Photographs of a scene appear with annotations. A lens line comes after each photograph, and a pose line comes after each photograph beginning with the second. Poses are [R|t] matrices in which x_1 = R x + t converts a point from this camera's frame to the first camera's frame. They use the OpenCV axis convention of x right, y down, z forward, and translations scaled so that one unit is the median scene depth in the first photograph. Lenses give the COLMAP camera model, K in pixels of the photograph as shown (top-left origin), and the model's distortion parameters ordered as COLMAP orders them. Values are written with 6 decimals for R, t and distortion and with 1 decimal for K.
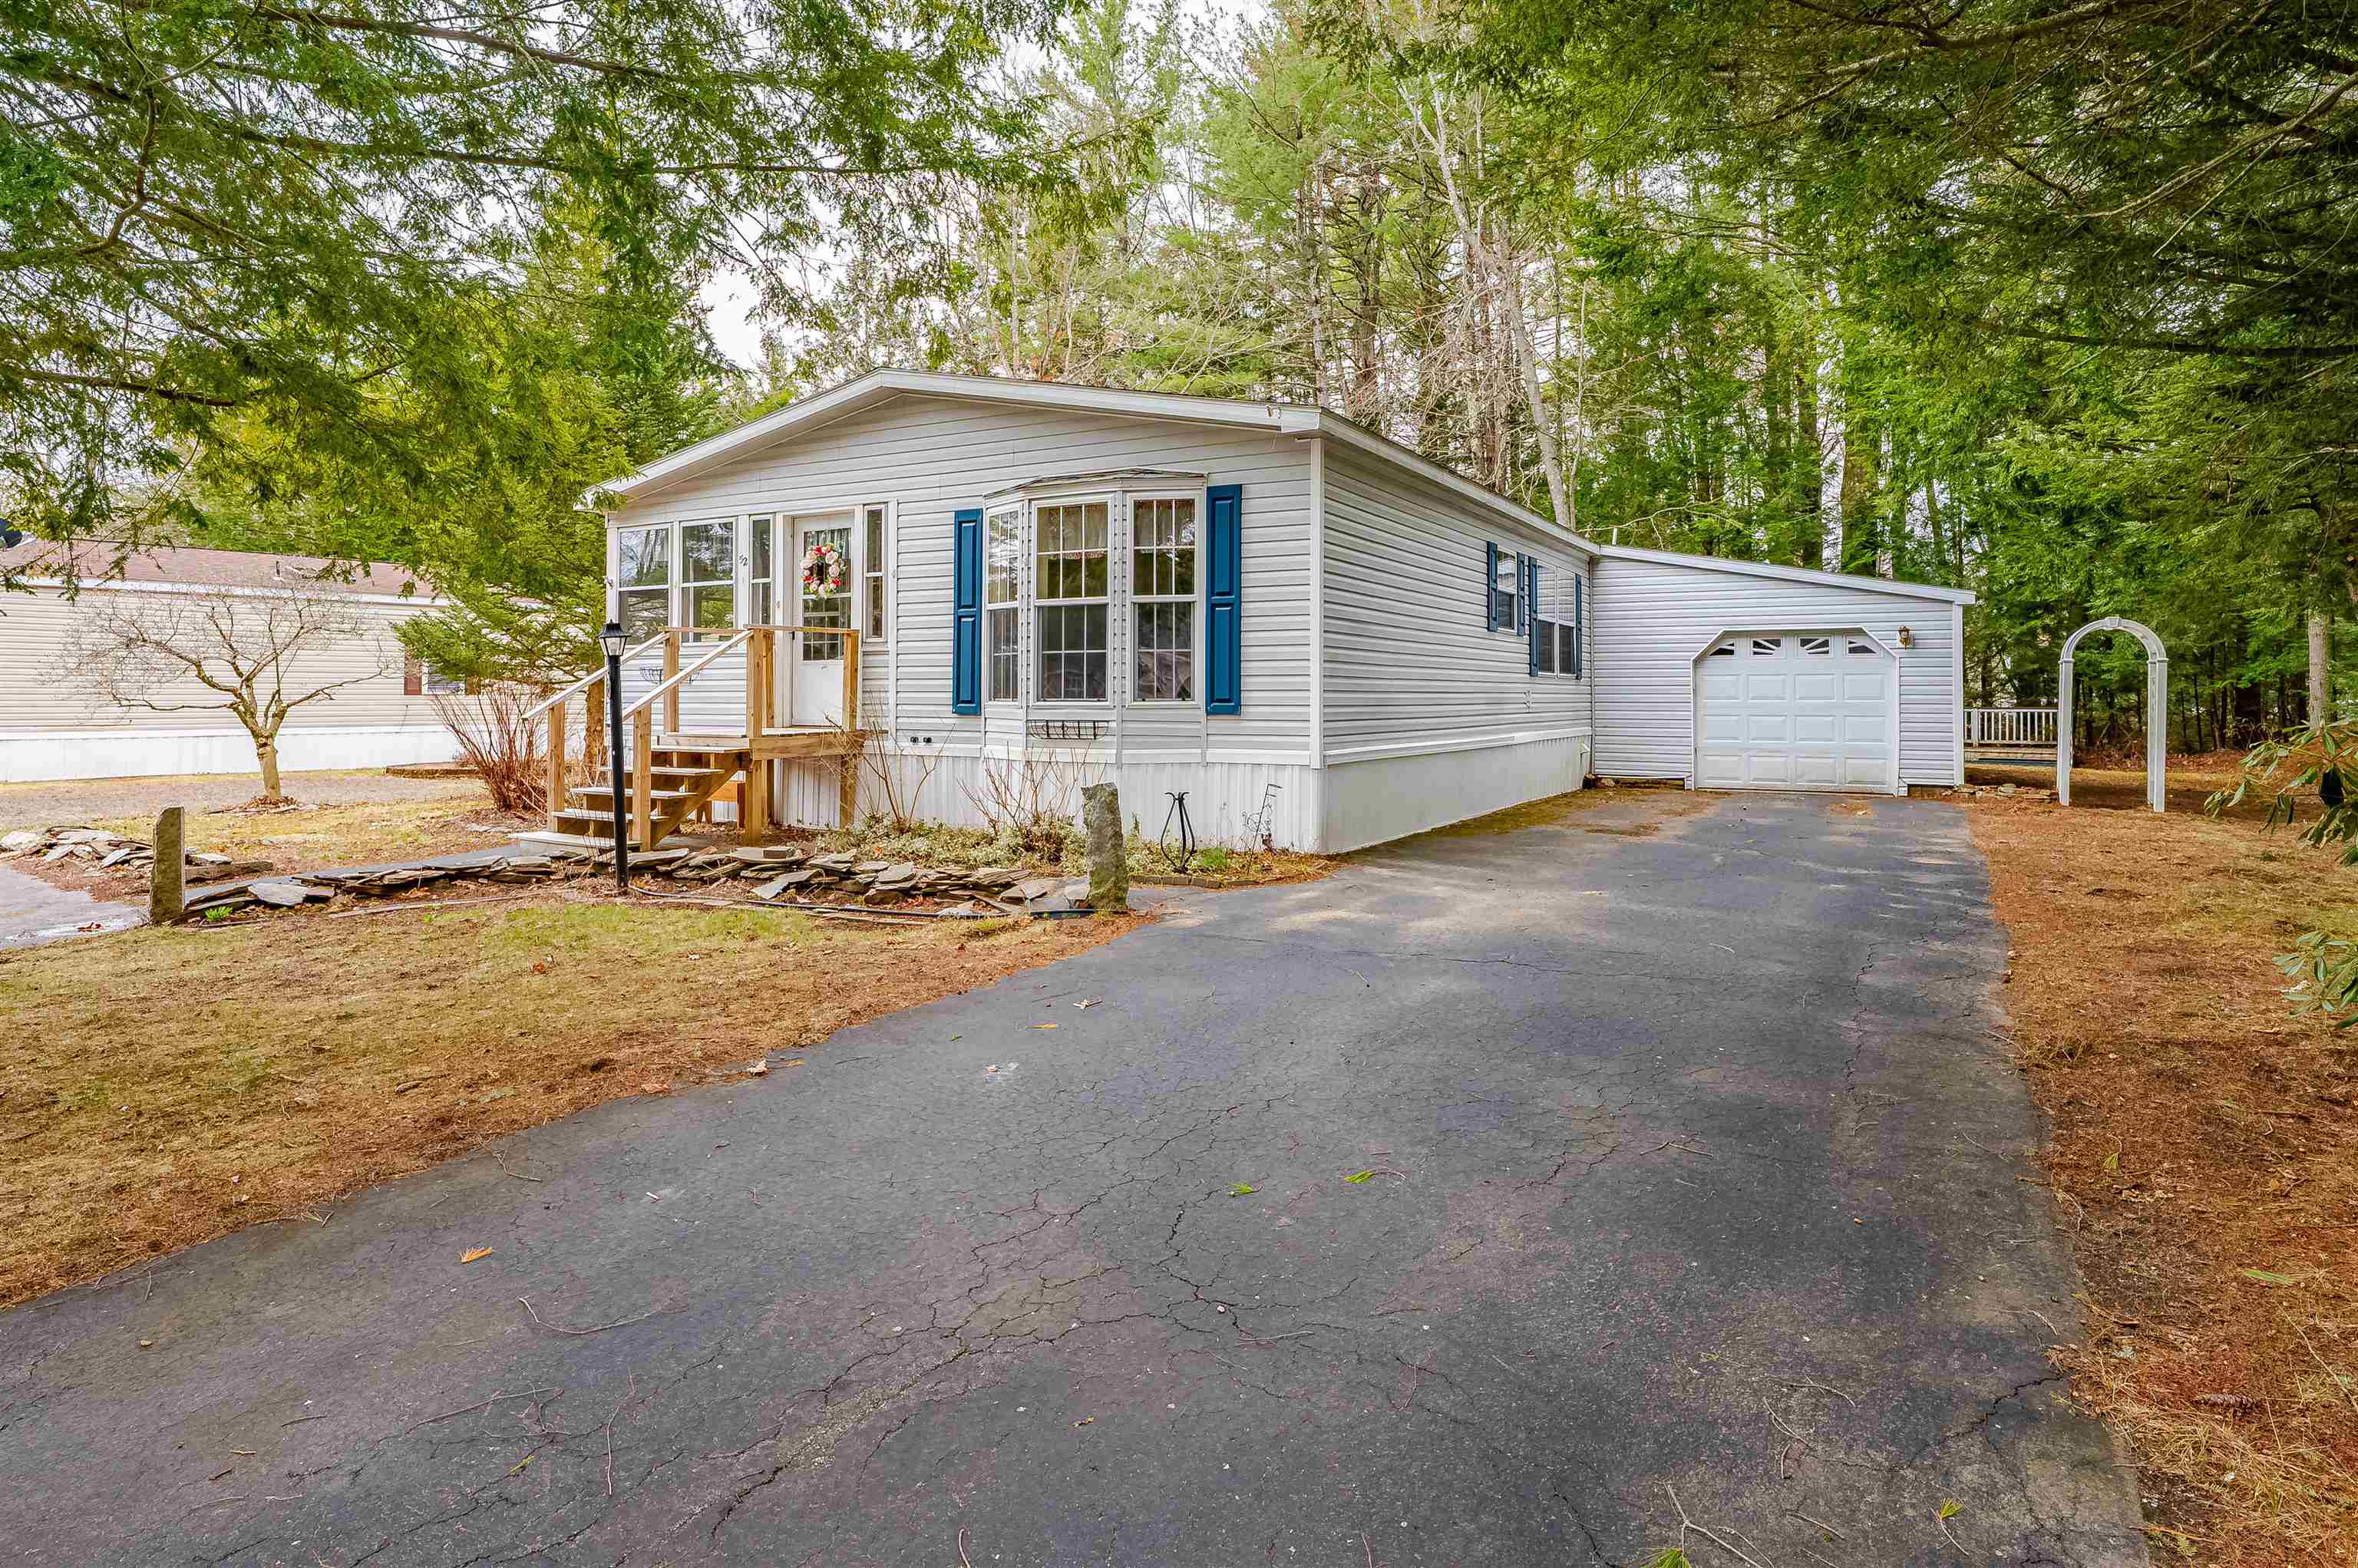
lens RADIAL K [[1258.5, 0, 1179.2], [0, 1258.5, 652.4], [0, 0, 1]] dist [0.001017, 0.000091]
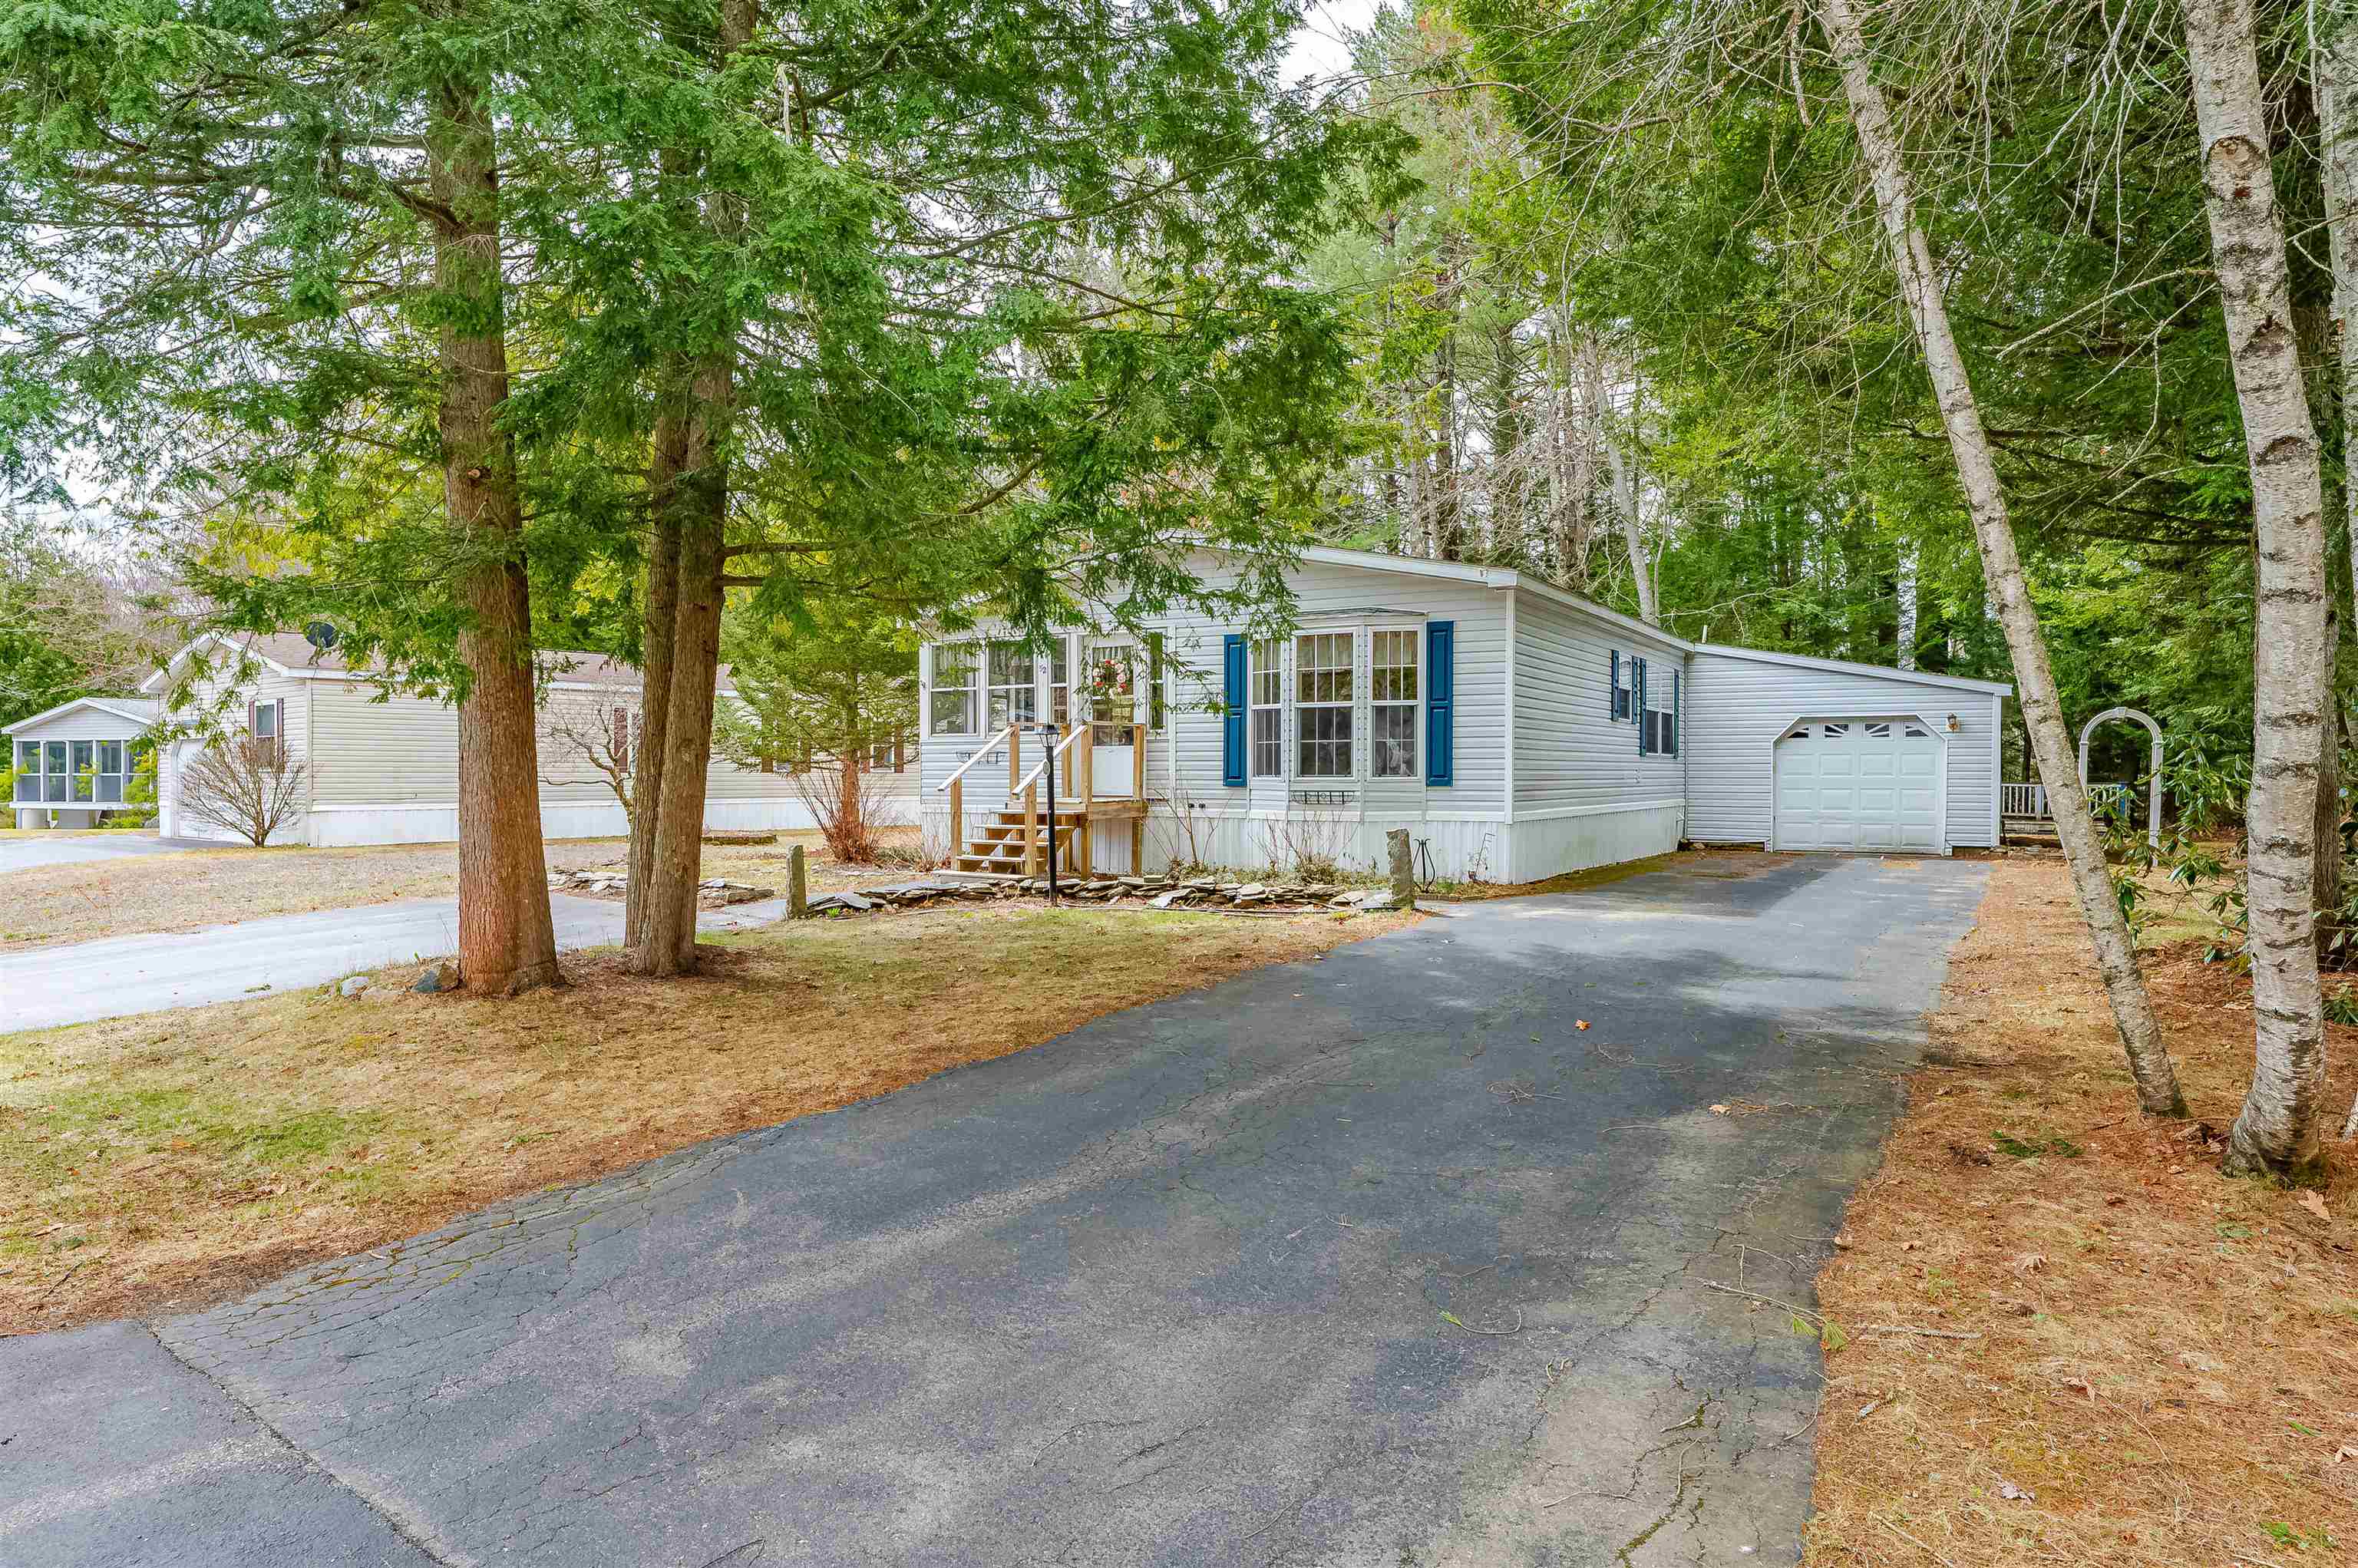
lens RADIAL K [[1353.3, 0, 1179.0], [0, 1353.3, 784.0], [0, 0, 1]] dist [-0.004395, -0.000142]
pose [[0.999782, -0.000916, -0.020856, -0.204563], [0.001815, 0.999068, 0.043137, -0.016989], [0.020797, -0.043166, 0.998851, -0.465819]]
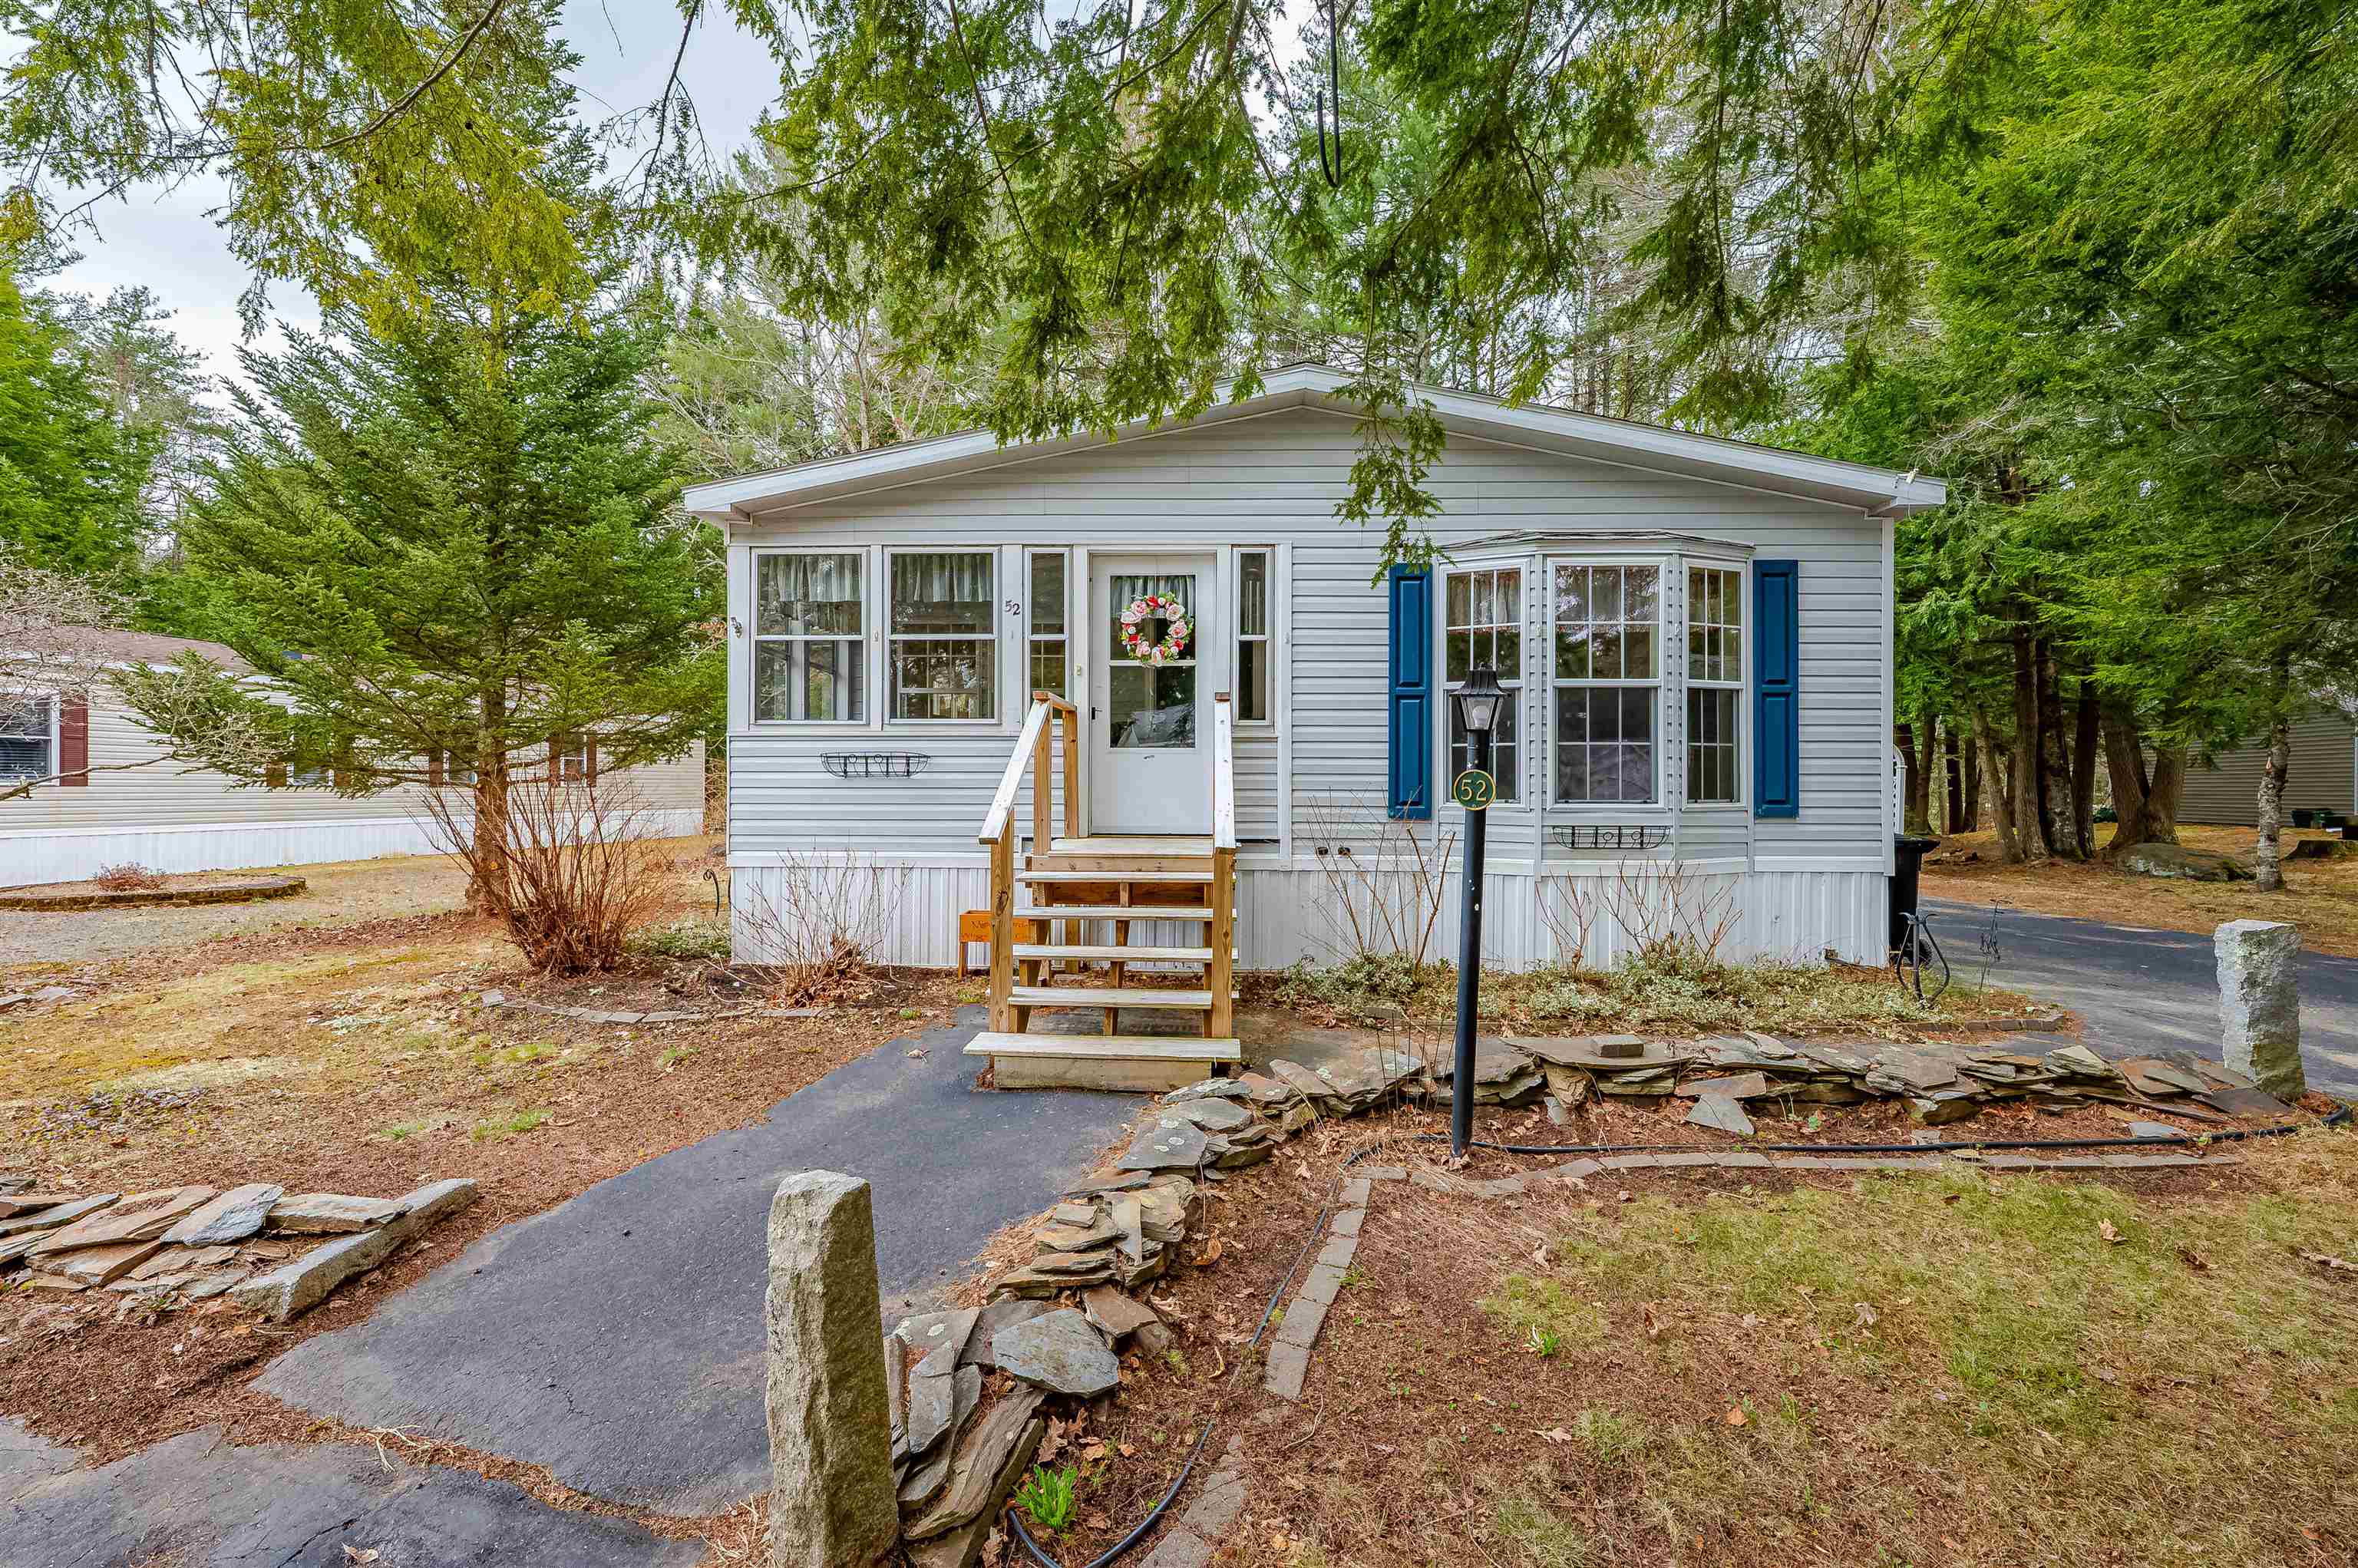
lens RADIAL K [[928.2, 0, 1179.0], [0, 928.2, 784.0], [0, 0, 1]] dist [0.000206, -0.000039]
pose [[0.888942, 0.003279, 0.458008, -0.590282], [-0.017618, 0.999479, 0.027040, 0.014003], [-0.457680, -0.032106, 0.888537, 0.557843]]
